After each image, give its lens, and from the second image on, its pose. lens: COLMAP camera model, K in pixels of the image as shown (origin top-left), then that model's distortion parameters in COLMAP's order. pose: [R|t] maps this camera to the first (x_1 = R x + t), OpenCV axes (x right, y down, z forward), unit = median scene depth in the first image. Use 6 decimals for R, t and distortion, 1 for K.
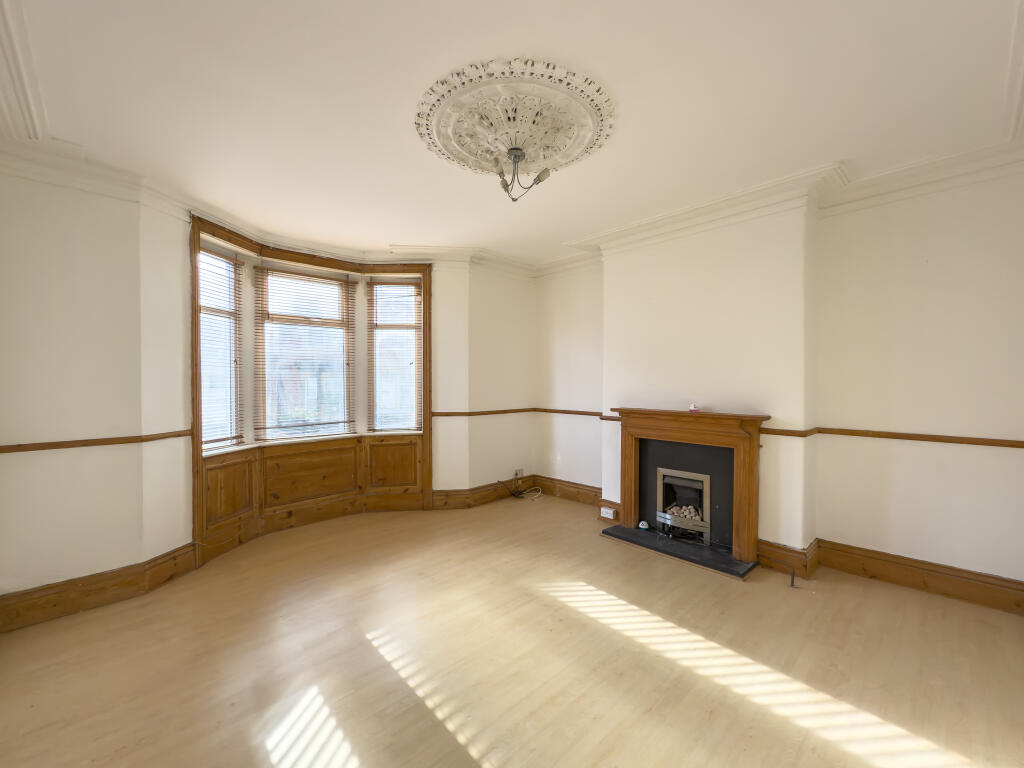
lens RADIAL K [[426.0, 0, 512.6], [0, 426.0, 384.8], [0, 0, 1]] dist [-0.001789, 0.000390]
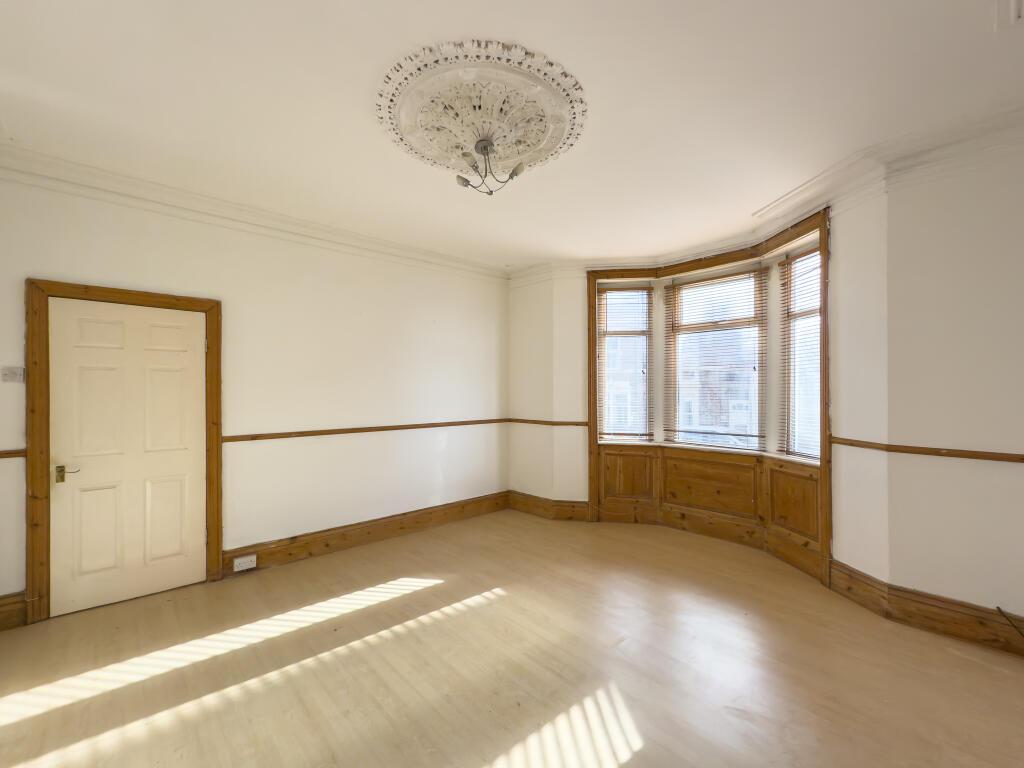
lens RADIAL K [[426.0, 0, 512.6], [0, 426.0, 384.8], [0, 0, 1]] dist [-0.001789, 0.000390]
pose [[-0.010286, -0.008348, -0.999912, 0.523762], [-0.011206, 0.999903, -0.008233, -0.002884], [0.999884, 0.011121, -0.010378, 0.596903]]
